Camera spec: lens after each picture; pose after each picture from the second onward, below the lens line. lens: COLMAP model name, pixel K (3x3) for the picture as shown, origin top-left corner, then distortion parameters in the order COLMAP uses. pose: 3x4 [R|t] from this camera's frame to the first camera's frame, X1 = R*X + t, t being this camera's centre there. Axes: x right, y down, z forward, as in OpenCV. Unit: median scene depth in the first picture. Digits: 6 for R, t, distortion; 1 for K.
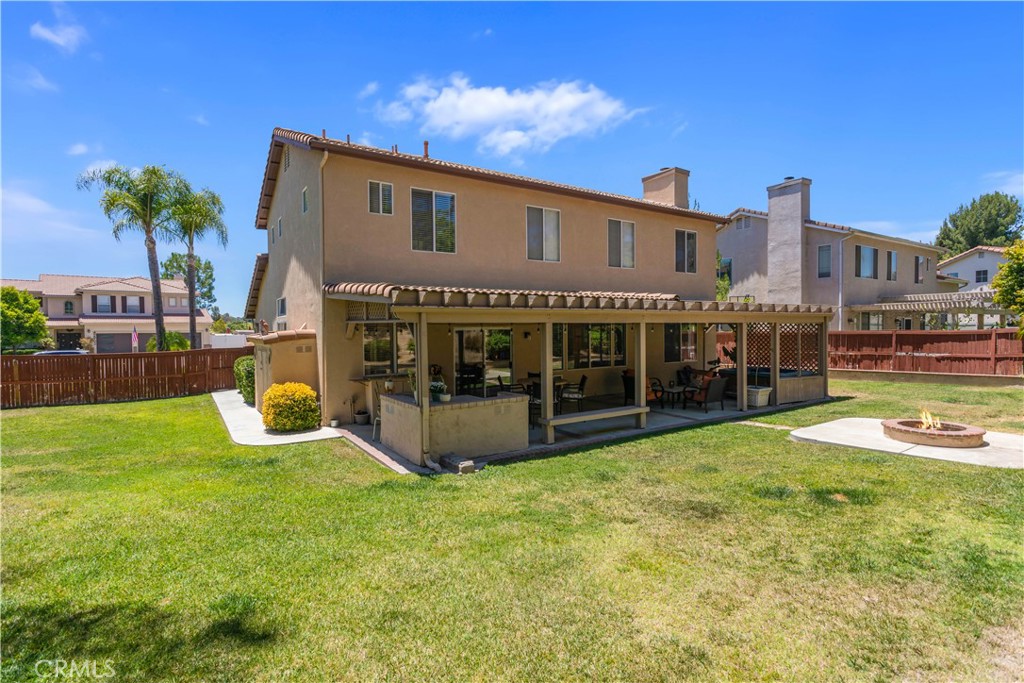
lens RADIAL K [[500.3, 0, 512.0], [0, 500.3, 341.5], [0, 0, 1]] dist [0.001642, 0.000660]
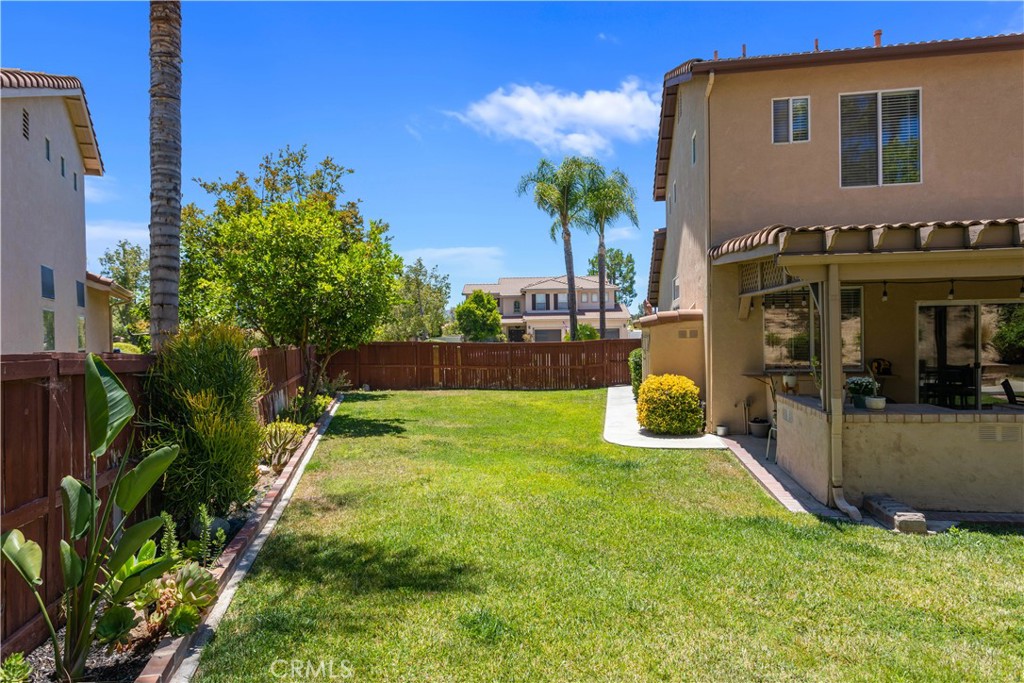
lens RADIAL K [[598.2, 0, 512.0], [0, 598.2, 341.5], [0, 0, 1]] dist [-0.007295, 0.001579]
pose [[0.727281, 0.005415, -0.686318, 0.033495], [-0.007825, 0.999969, -0.000402, 0.031368], [0.686295, 0.005662, 0.727301, 0.124651]]
